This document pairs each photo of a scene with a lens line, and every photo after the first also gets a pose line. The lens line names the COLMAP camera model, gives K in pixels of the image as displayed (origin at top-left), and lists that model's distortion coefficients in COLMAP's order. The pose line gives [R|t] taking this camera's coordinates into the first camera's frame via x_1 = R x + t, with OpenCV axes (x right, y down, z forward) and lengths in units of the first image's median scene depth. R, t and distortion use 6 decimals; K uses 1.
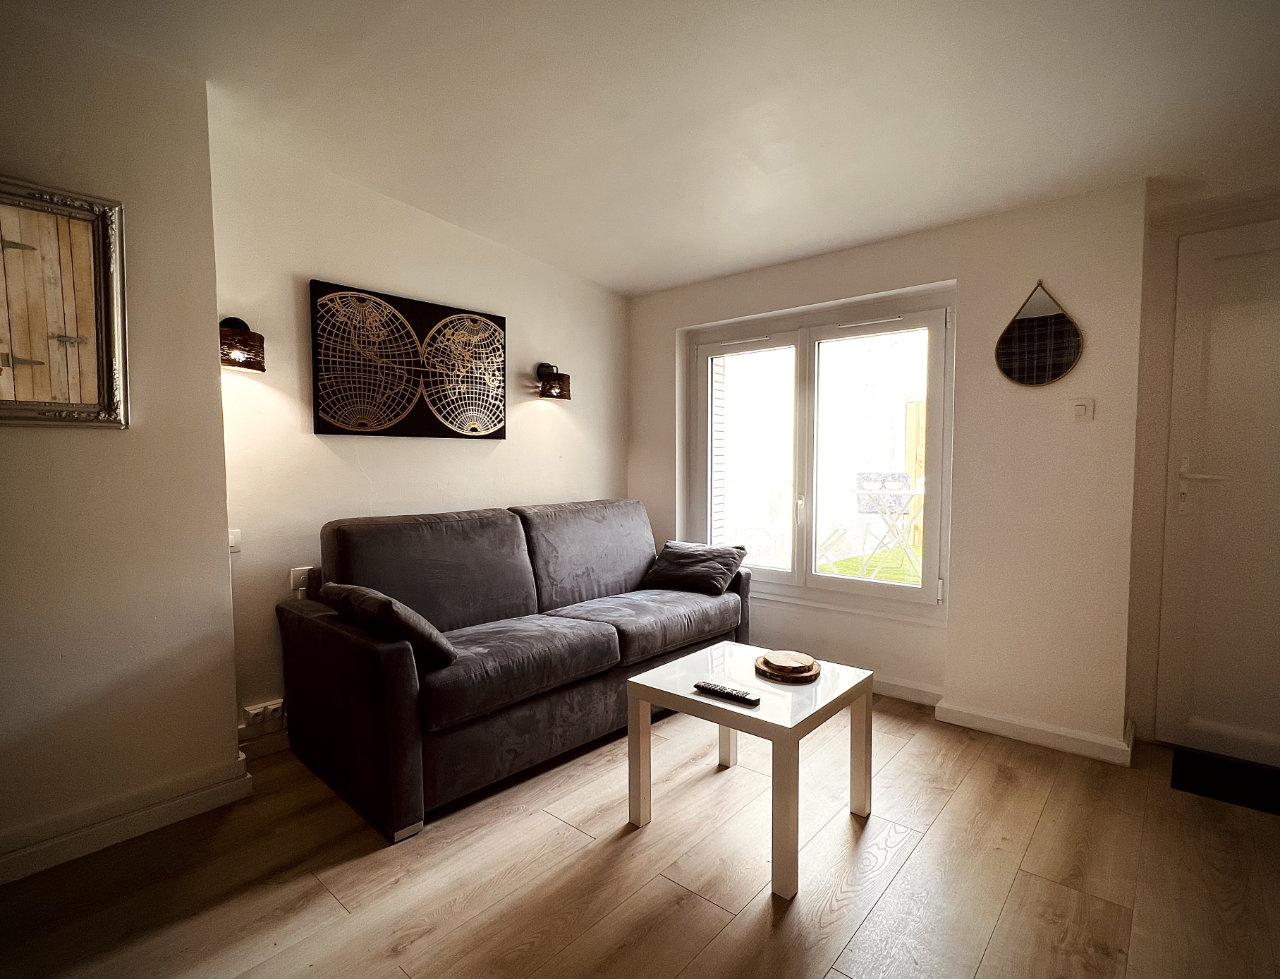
lens RADIAL K [[619.8, 0, 632.6], [0, 619.8, 504.5], [0, 0, 1]] dist [0.003338, 0.001058]
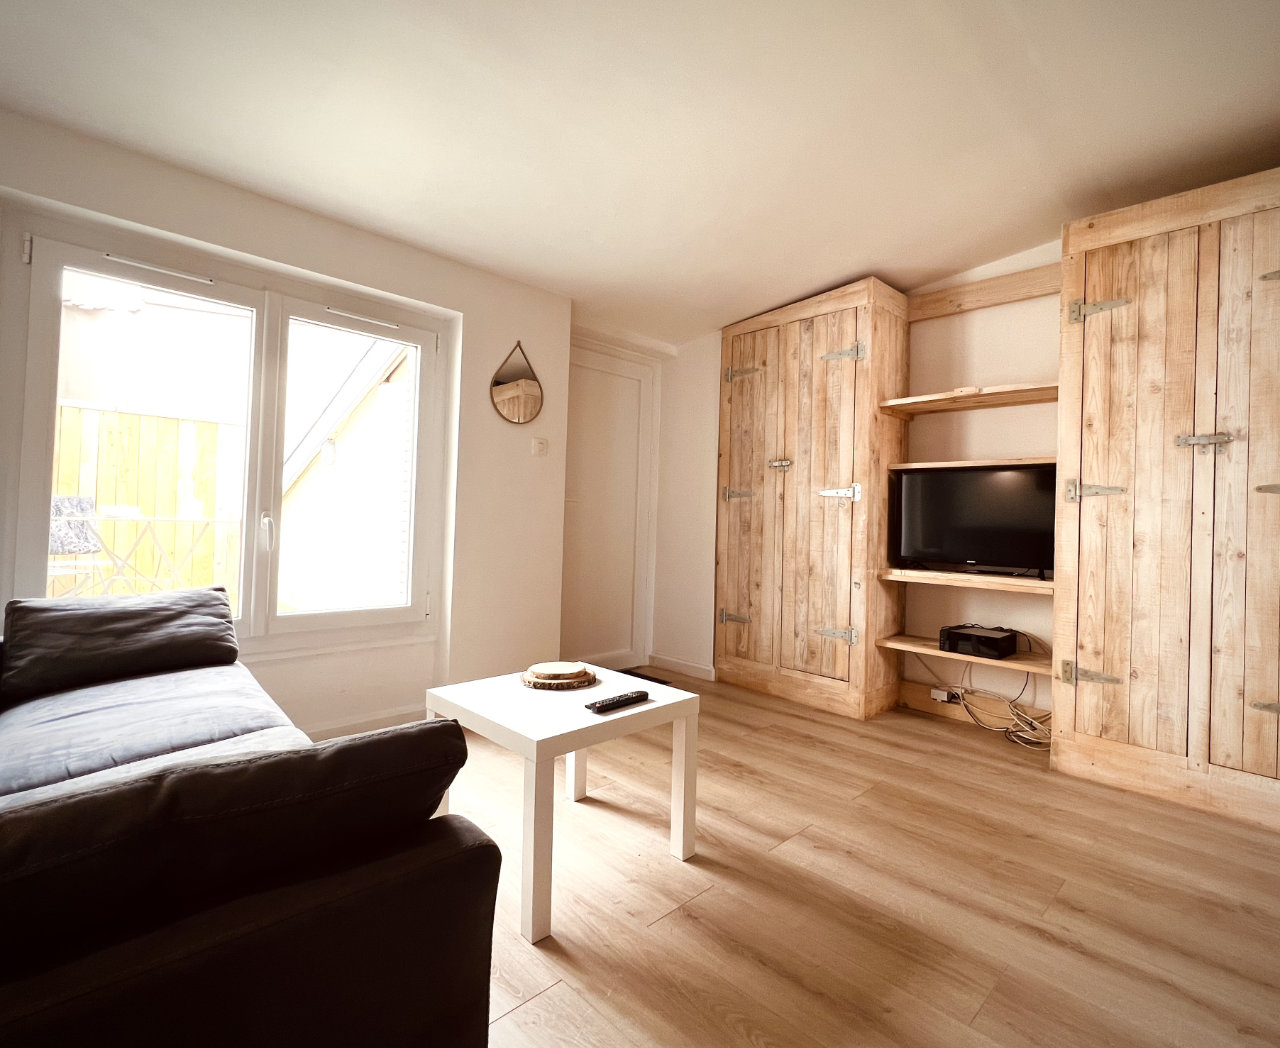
lens RADIAL K [[638.0, 0, 641.1], [0, 638.0, 514.1], [0, 0, 1]] dist [-0.002297, 0.000003]
pose [[0.067303, 0.019908, 0.997534, -0.587350], [0.041680, 0.998872, -0.022746, 0.029840], [-0.996862, 0.043108, 0.066397, 0.639275]]
